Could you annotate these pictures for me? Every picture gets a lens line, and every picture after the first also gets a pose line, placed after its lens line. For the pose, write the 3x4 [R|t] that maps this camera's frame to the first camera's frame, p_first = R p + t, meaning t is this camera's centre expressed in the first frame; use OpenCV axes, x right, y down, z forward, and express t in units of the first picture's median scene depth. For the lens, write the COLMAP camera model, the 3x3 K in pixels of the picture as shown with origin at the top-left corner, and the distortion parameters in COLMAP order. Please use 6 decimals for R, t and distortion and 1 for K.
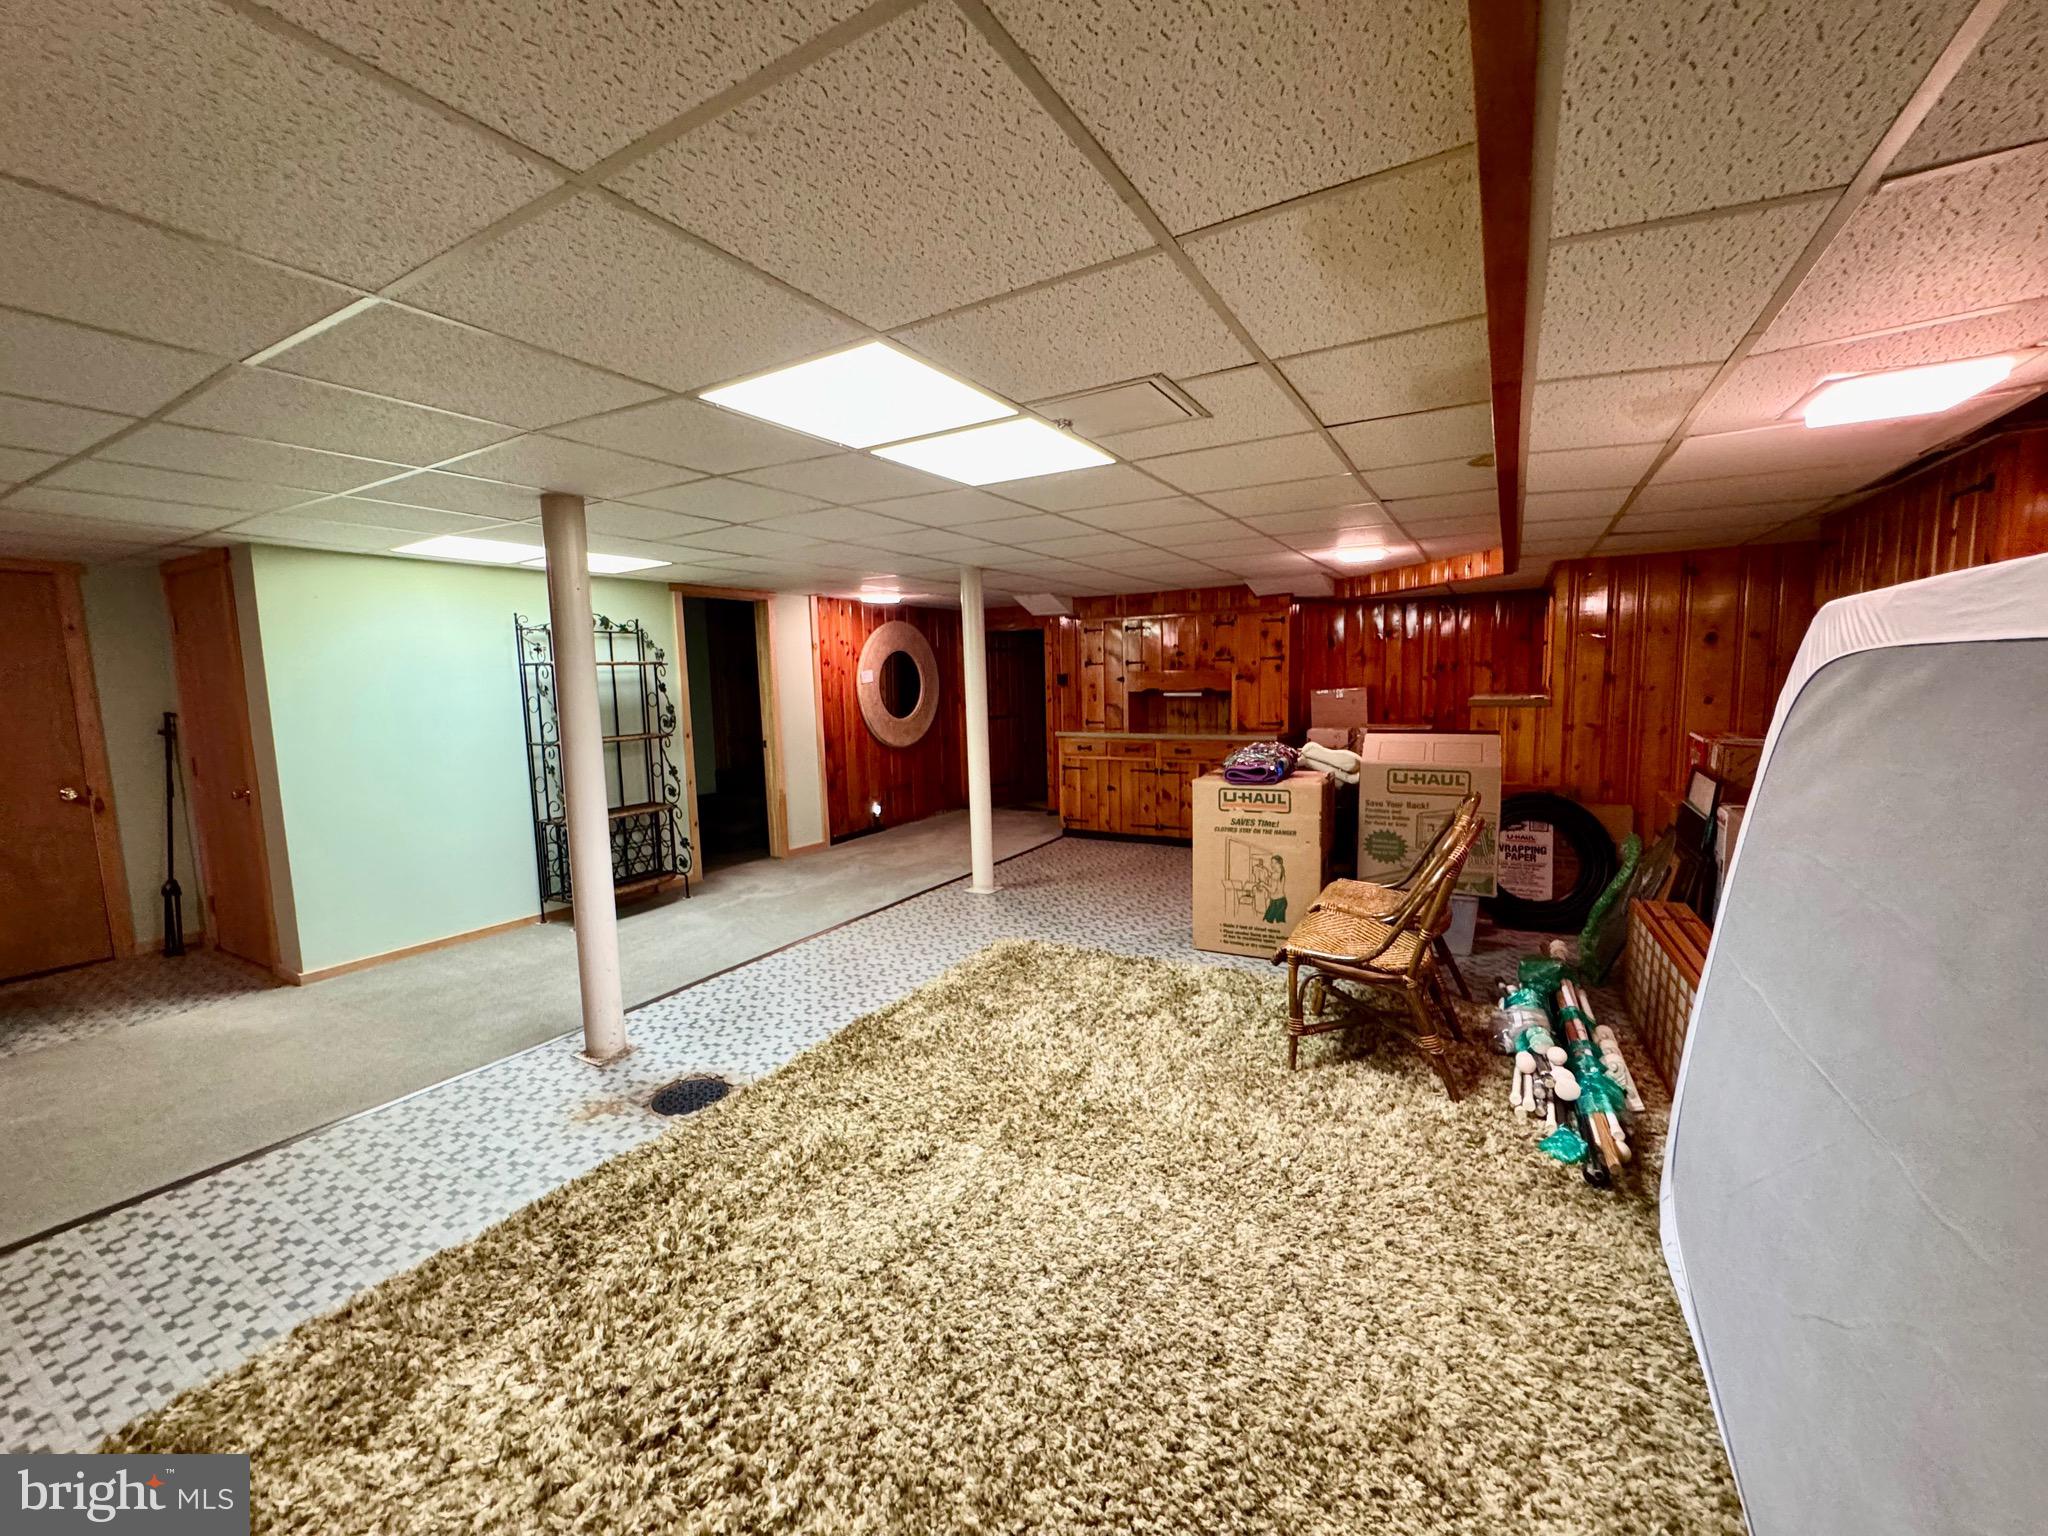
lens RADIAL K [[826.3, 0, 1025.6], [0, 826.3, 765.5], [0, 0, 1]] dist [-0.000114, -0.000001]
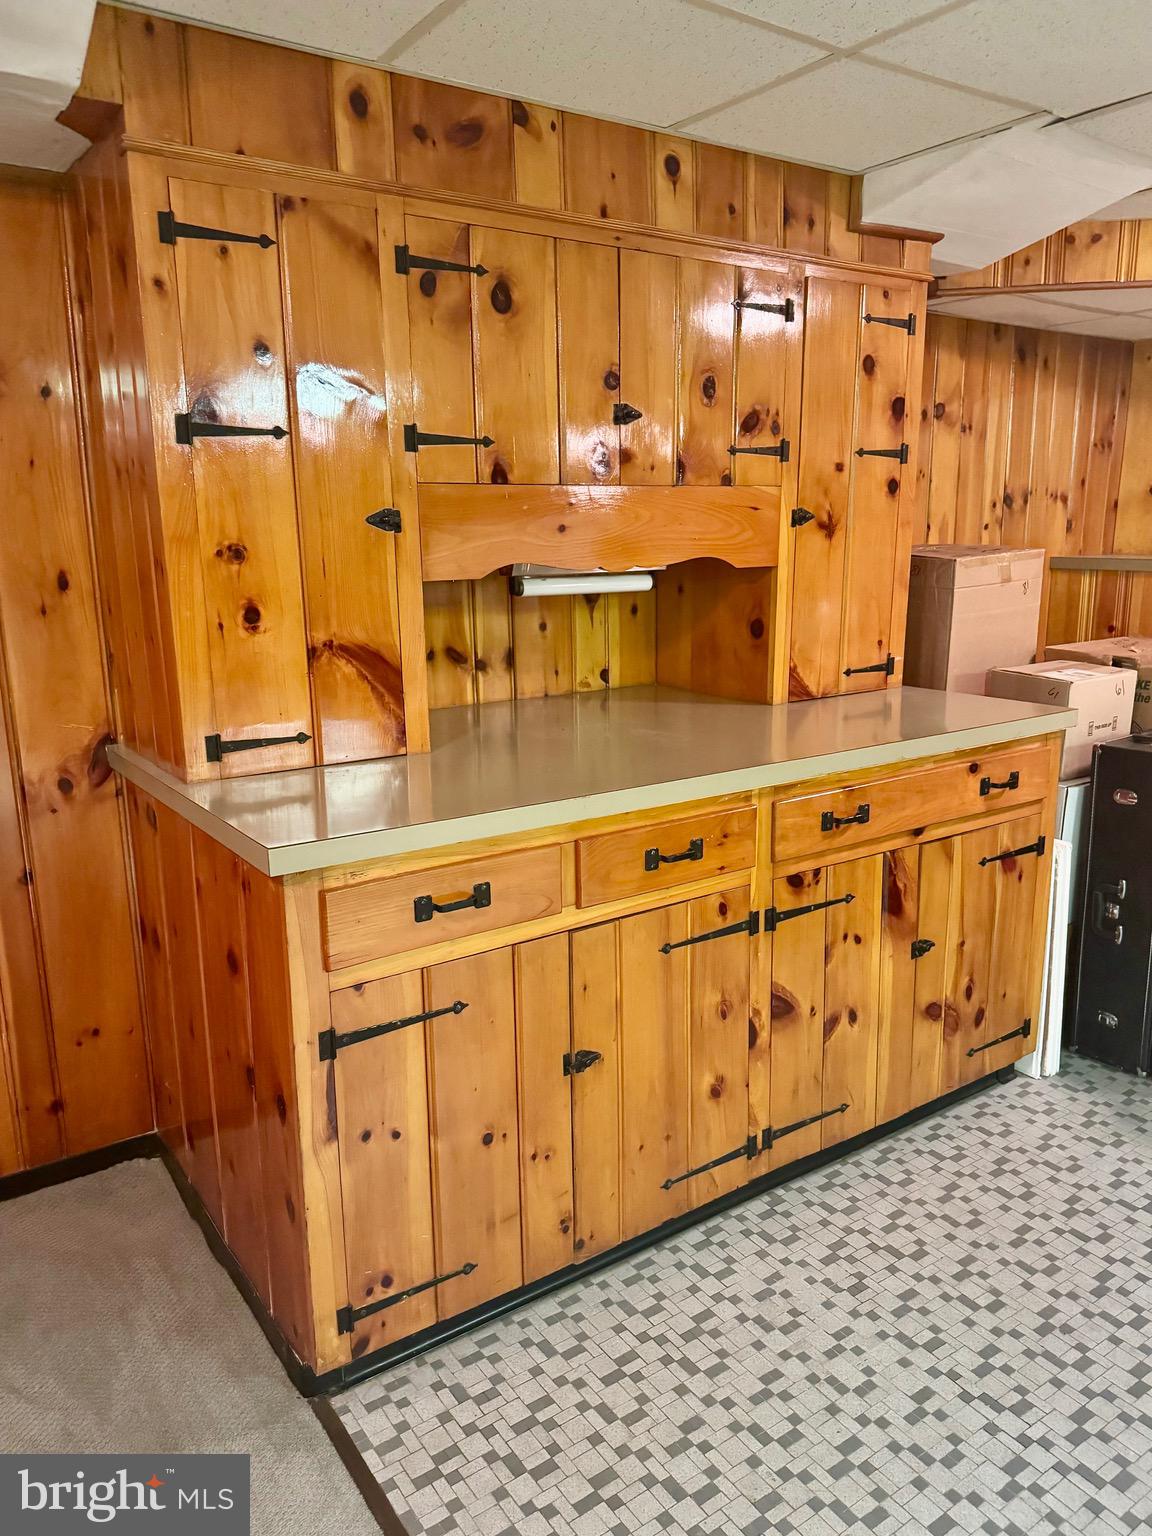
lens RADIAL K [[1124.0, 0, 575.3], [0, 1124.0, 769.4], [0, 0, 1]] dist [0.010937, 0.001564]
pose [[0.427189, -0.173449, 0.887370, -0.128609], [0.102516, 0.984390, 0.143061, -0.082065], [-0.898332, 0.029856, 0.438301, 0.877902]]
